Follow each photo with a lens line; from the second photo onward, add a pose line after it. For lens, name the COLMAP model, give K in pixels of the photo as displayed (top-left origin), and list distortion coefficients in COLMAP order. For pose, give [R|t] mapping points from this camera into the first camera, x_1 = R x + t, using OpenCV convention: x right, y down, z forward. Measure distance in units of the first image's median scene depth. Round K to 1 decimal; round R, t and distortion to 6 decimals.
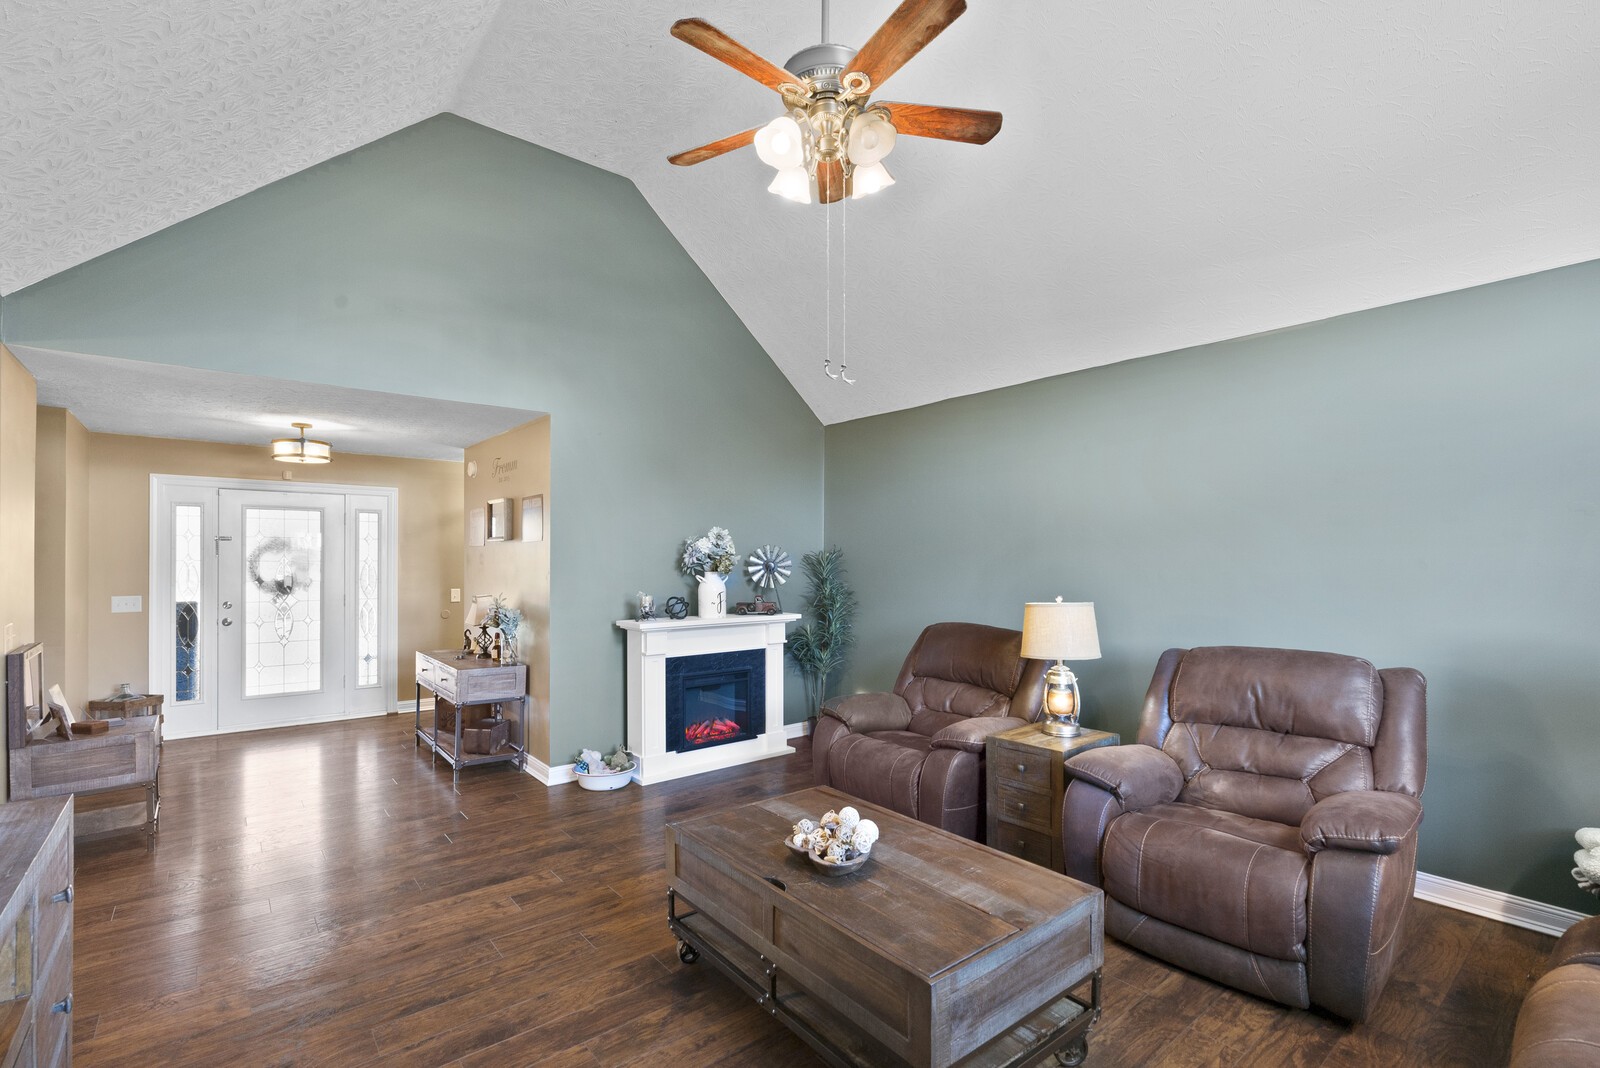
lens RADIAL K [[720.6, 0, 795.0], [0, 720.6, 538.3], [0, 0, 1]] dist [-0.000422, -0.000025]
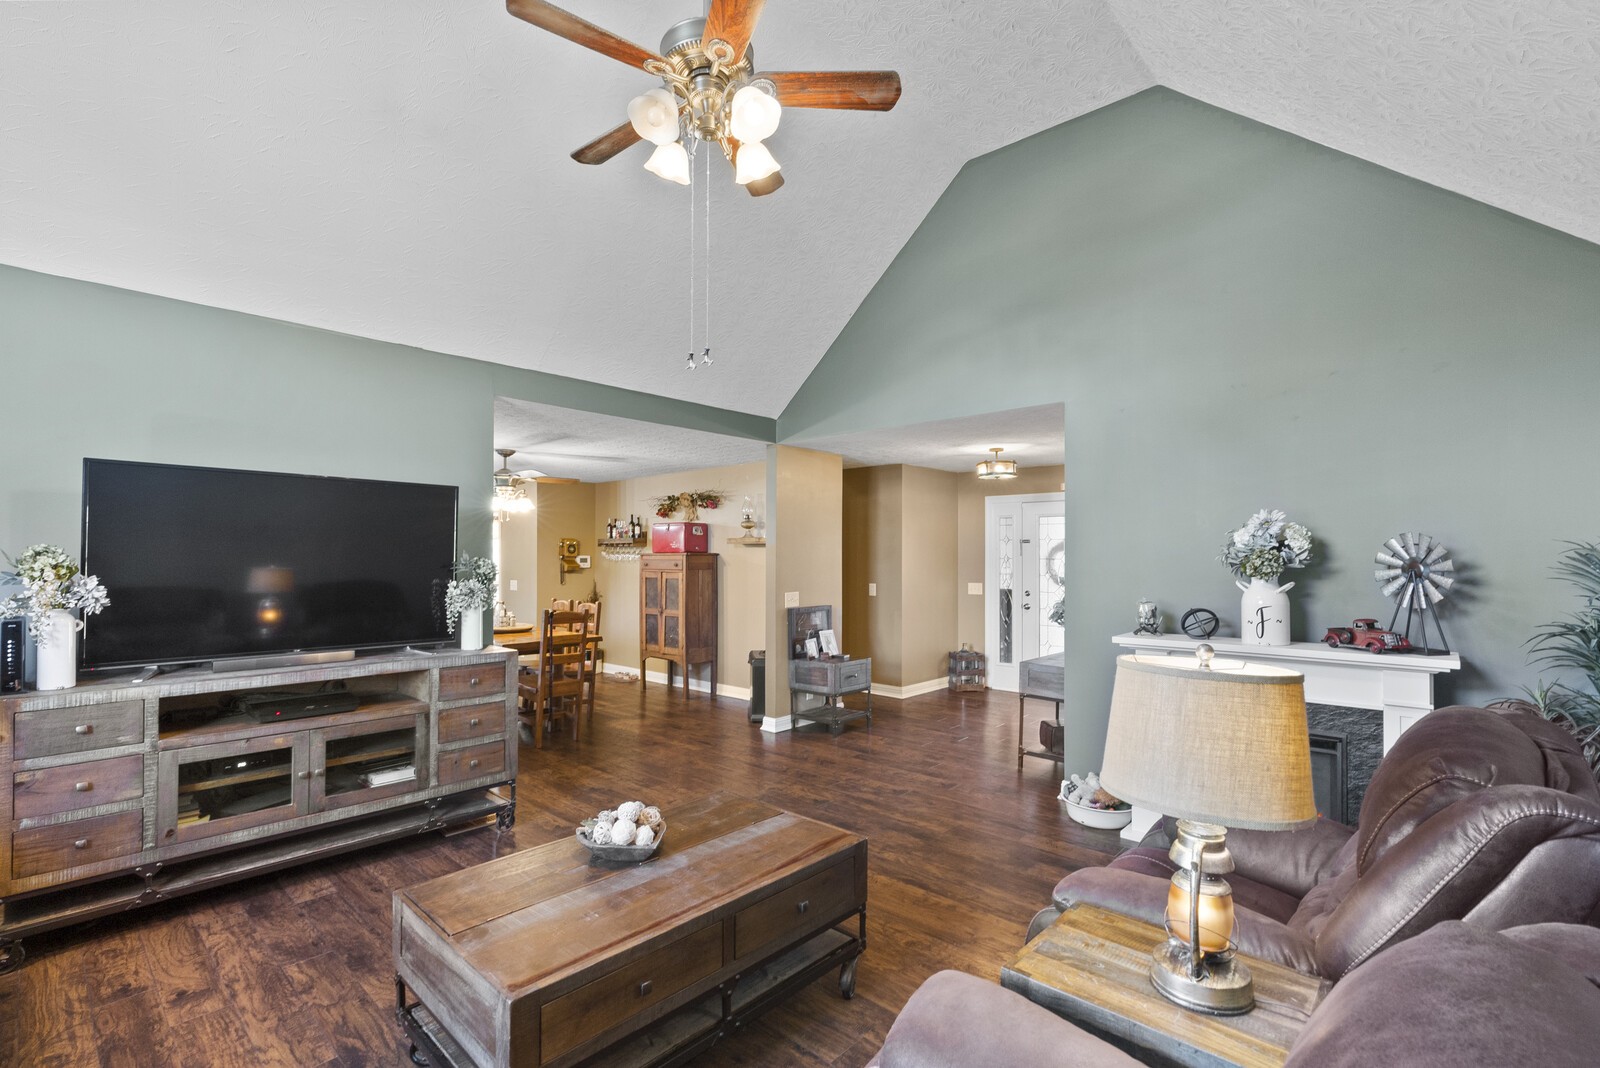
lens RADIAL K [[720.6, 0, 795.0], [0, 720.6, 538.3], [0, 0, 1]] dist [-0.000422, -0.000025]
pose [[0.145794, -0.026359, -0.988964, 0.497003], [0.032491, 0.999233, -0.021843, 0.011309], [0.988781, -0.028948, 0.146539, 0.479614]]
